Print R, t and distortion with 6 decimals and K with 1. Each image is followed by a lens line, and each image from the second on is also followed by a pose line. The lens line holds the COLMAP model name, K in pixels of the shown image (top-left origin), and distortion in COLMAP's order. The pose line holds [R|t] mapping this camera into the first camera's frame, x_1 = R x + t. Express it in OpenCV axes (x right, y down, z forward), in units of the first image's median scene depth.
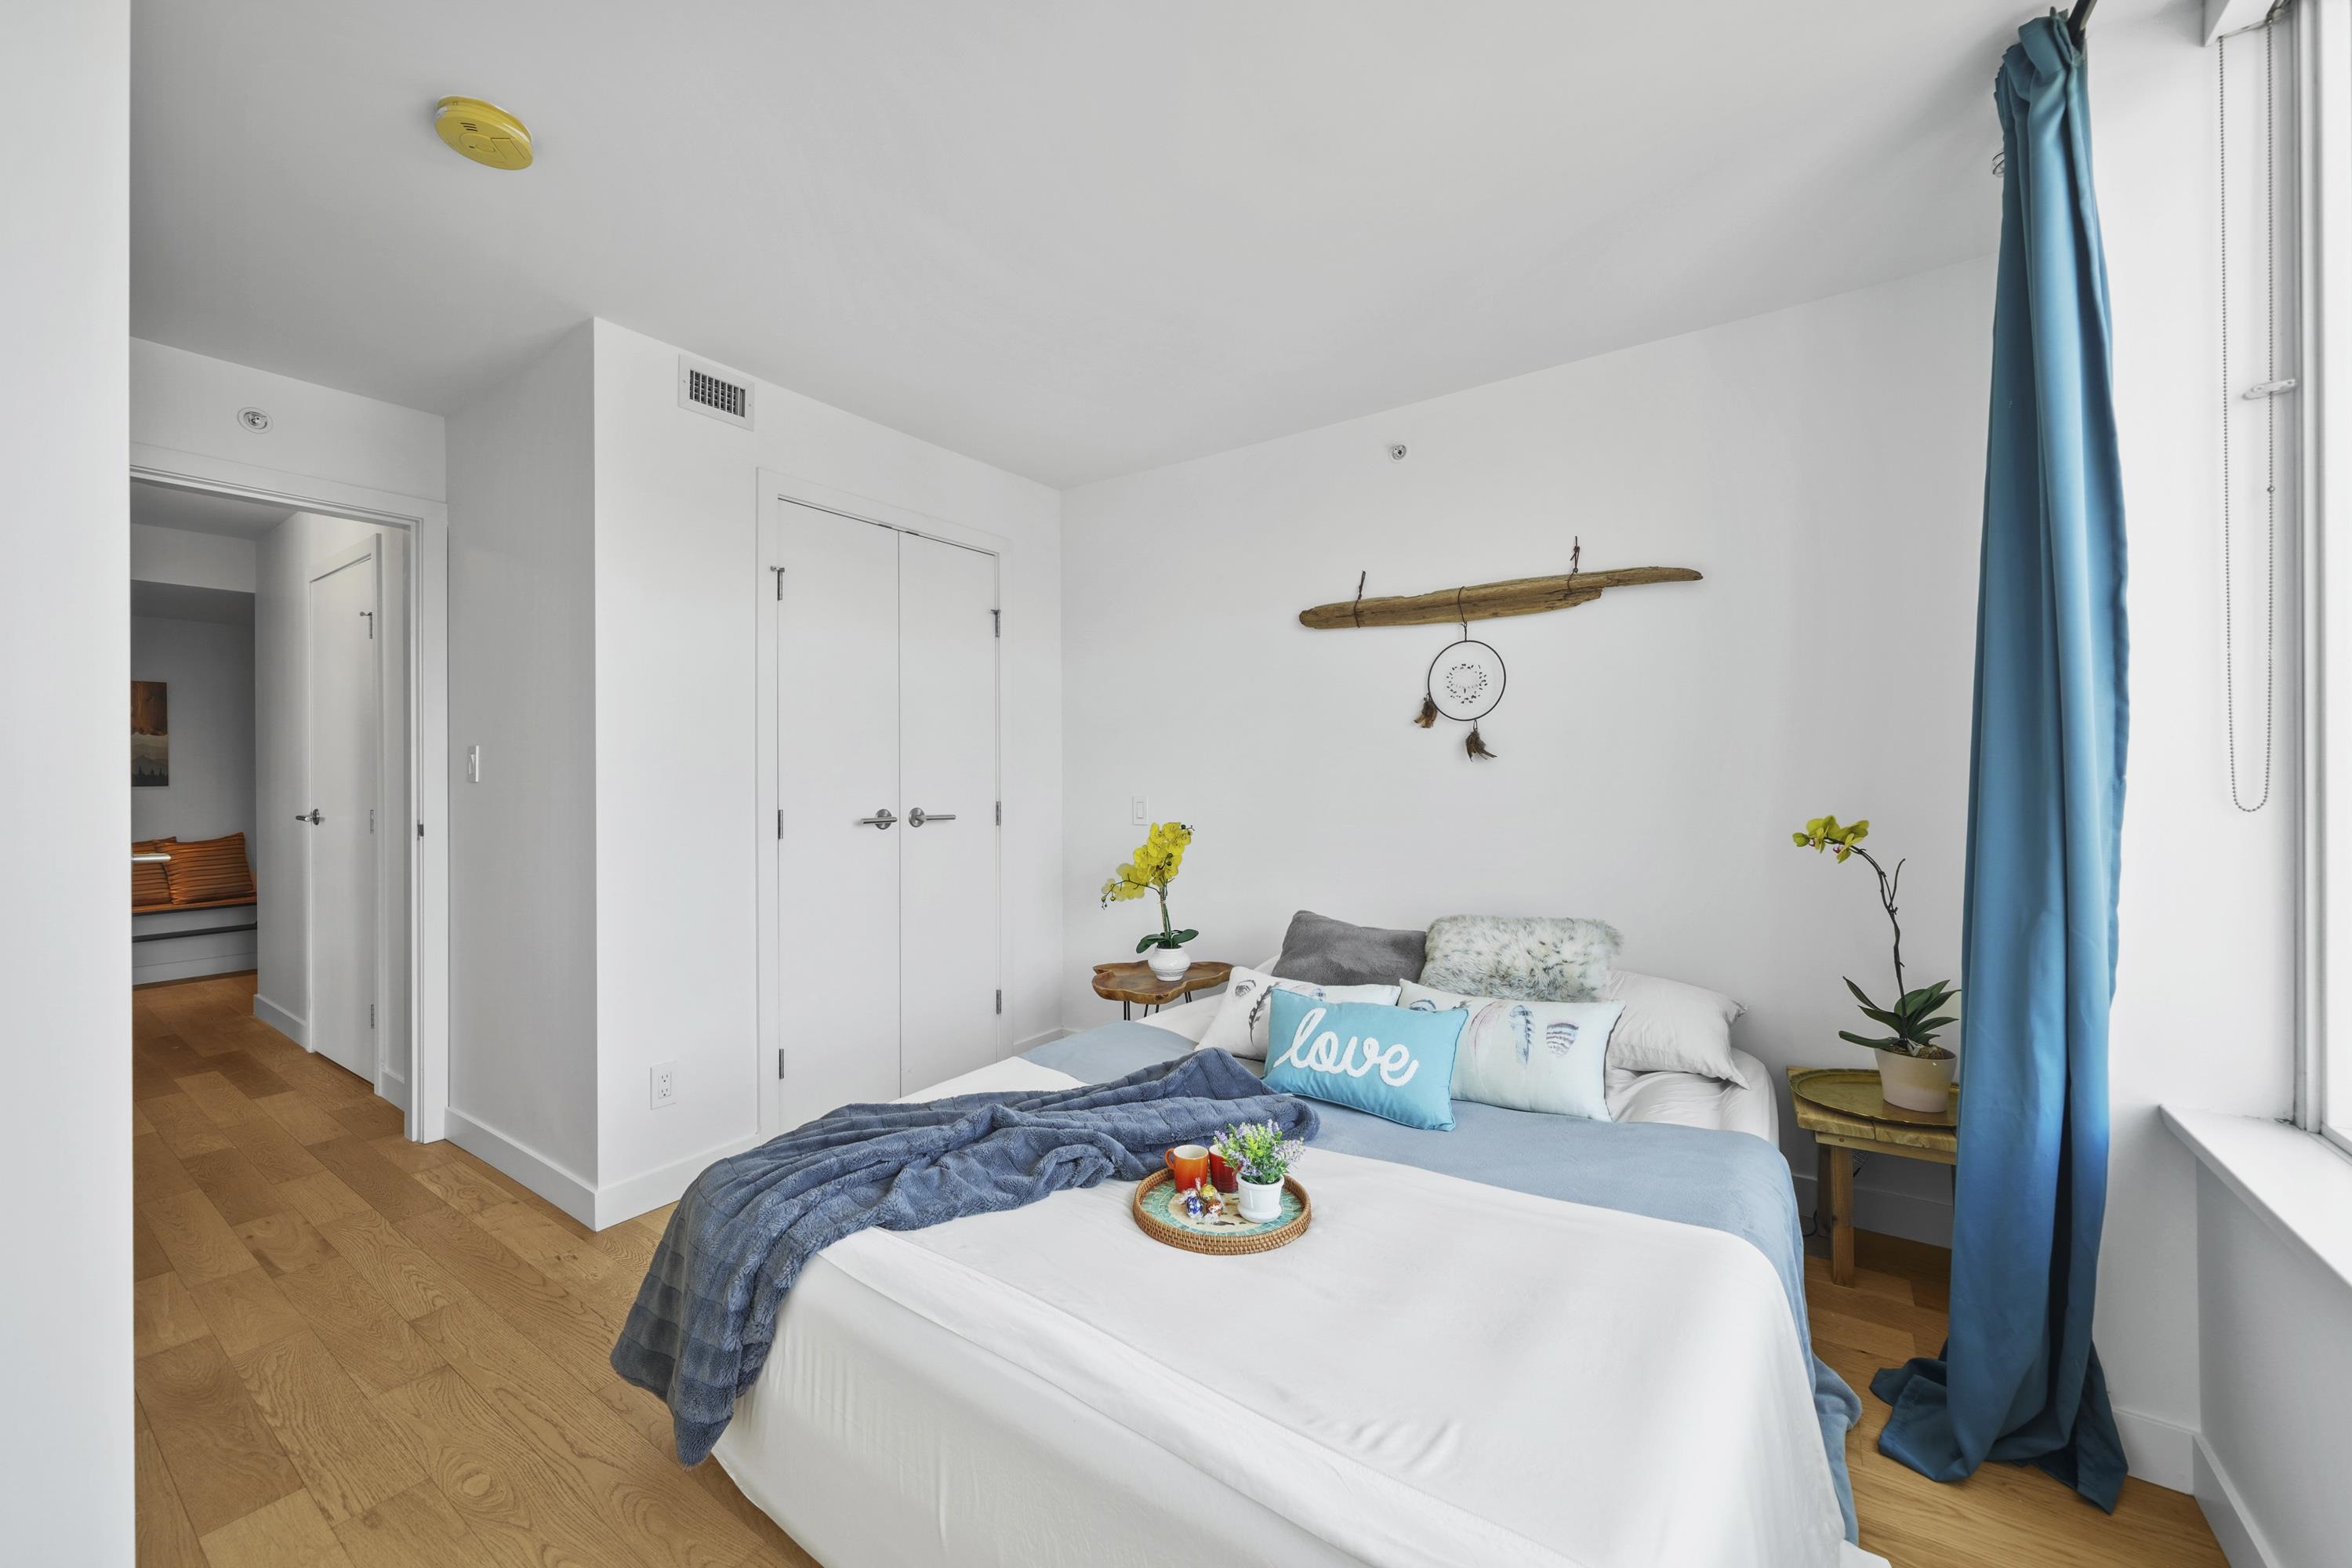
lens RADIAL K [[901.7, 0, 1173.2], [0, 901.7, 773.0], [0, 0, 1]] dist [-0.003189, -0.000272]
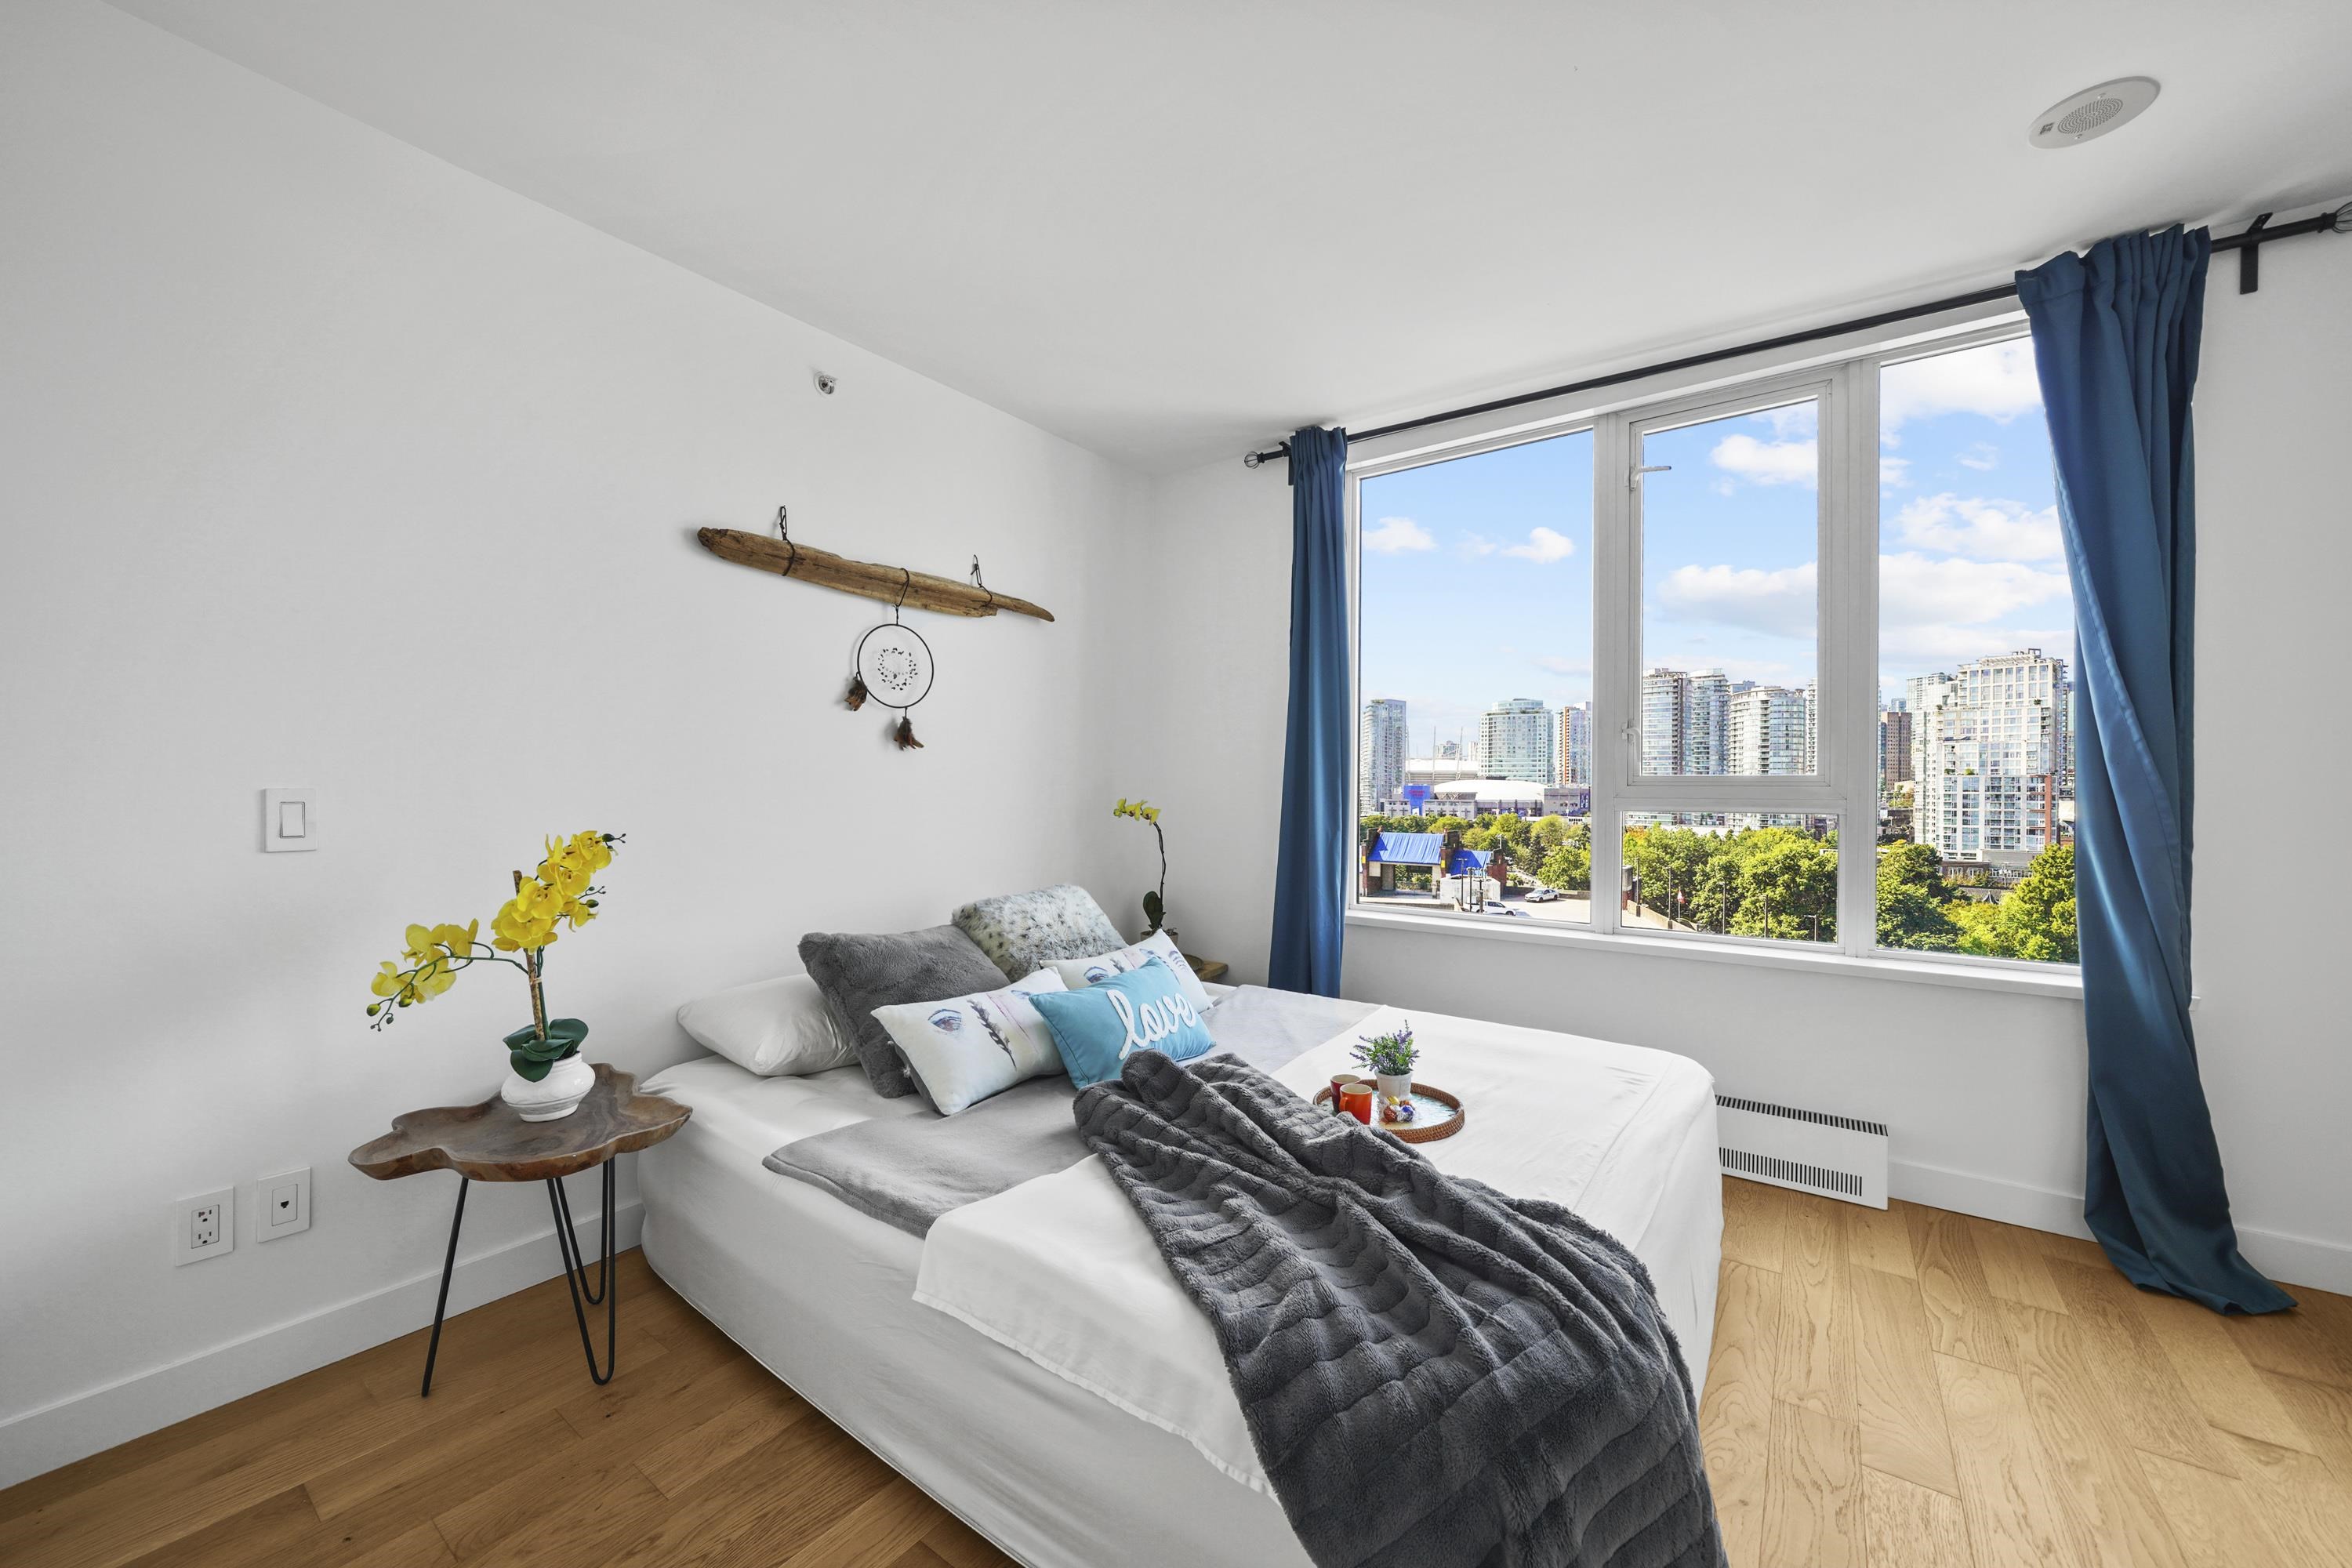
lens RADIAL K [[901.7, 0, 1162.2], [0, 901.7, 790.2], [0, 0, 1]] dist [-0.003189, -0.000272]
pose [[0.010474, 0.009229, 0.999903, -0.627445], [-0.005553, 0.999943, -0.009171, 0.036771], [-0.999930, -0.005456, 0.010525, 0.702438]]
